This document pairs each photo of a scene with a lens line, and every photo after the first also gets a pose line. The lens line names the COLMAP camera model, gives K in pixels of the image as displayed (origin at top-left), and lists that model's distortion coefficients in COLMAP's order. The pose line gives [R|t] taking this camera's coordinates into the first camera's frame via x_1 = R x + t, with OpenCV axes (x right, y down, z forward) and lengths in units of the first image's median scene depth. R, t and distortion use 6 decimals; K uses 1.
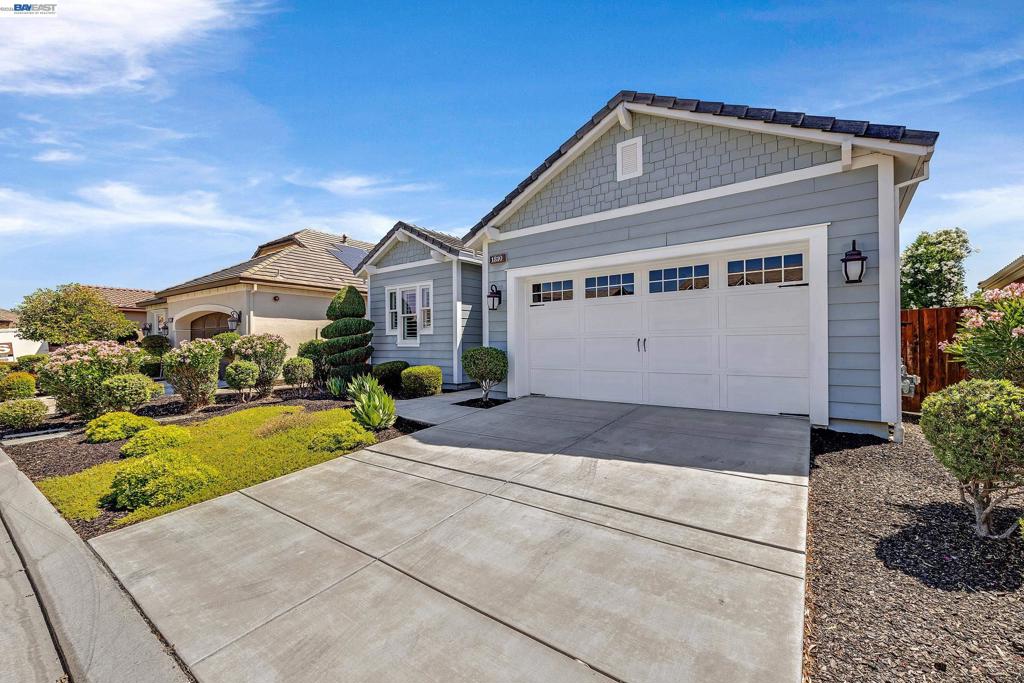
lens RADIAL K [[426.9, 0, 509.5], [0, 426.9, 342.2], [0, 0, 1]] dist [0.002415, -0.000243]
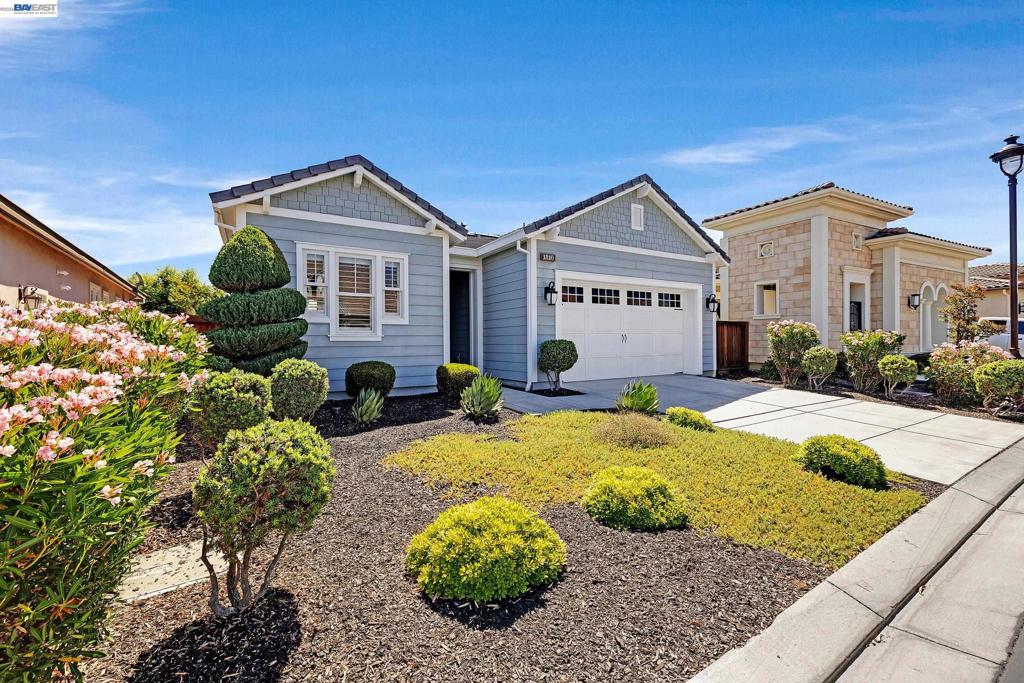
lens RADIAL K [[426.9, 0, 510.5], [0, 426.9, 344.8], [0, 0, 1]] dist [0.002415, -0.000243]
pose [[0.360817, -0.001600, 0.932635, -1.231121], [0.001321, 0.999998, 0.001205, 0.026167], [-0.932636, 0.000797, 0.360818, 0.815786]]
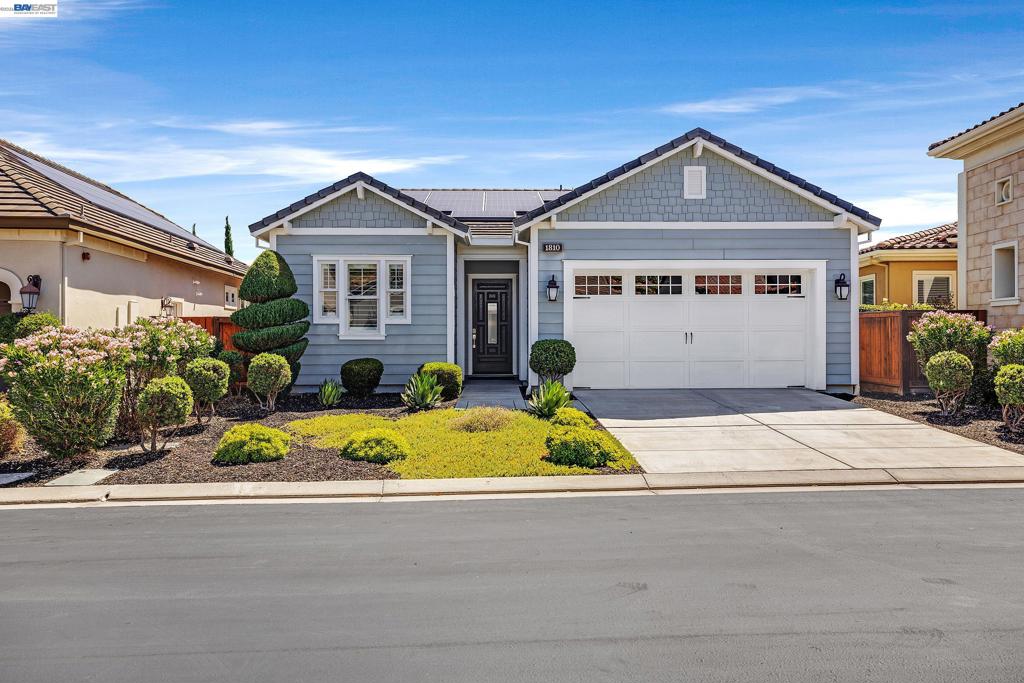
lens RADIAL K [[760.3, 0, 509.5], [0, 760.3, 340.6], [0, 0, 1]] dist [-0.000753, 0.008274]
pose [[0.779351, 0.006387, 0.626555, -1.361043], [-0.006667, 0.999976, -0.001901, 0.020561], [-0.626552, -0.002696, 0.779375, -0.313207]]
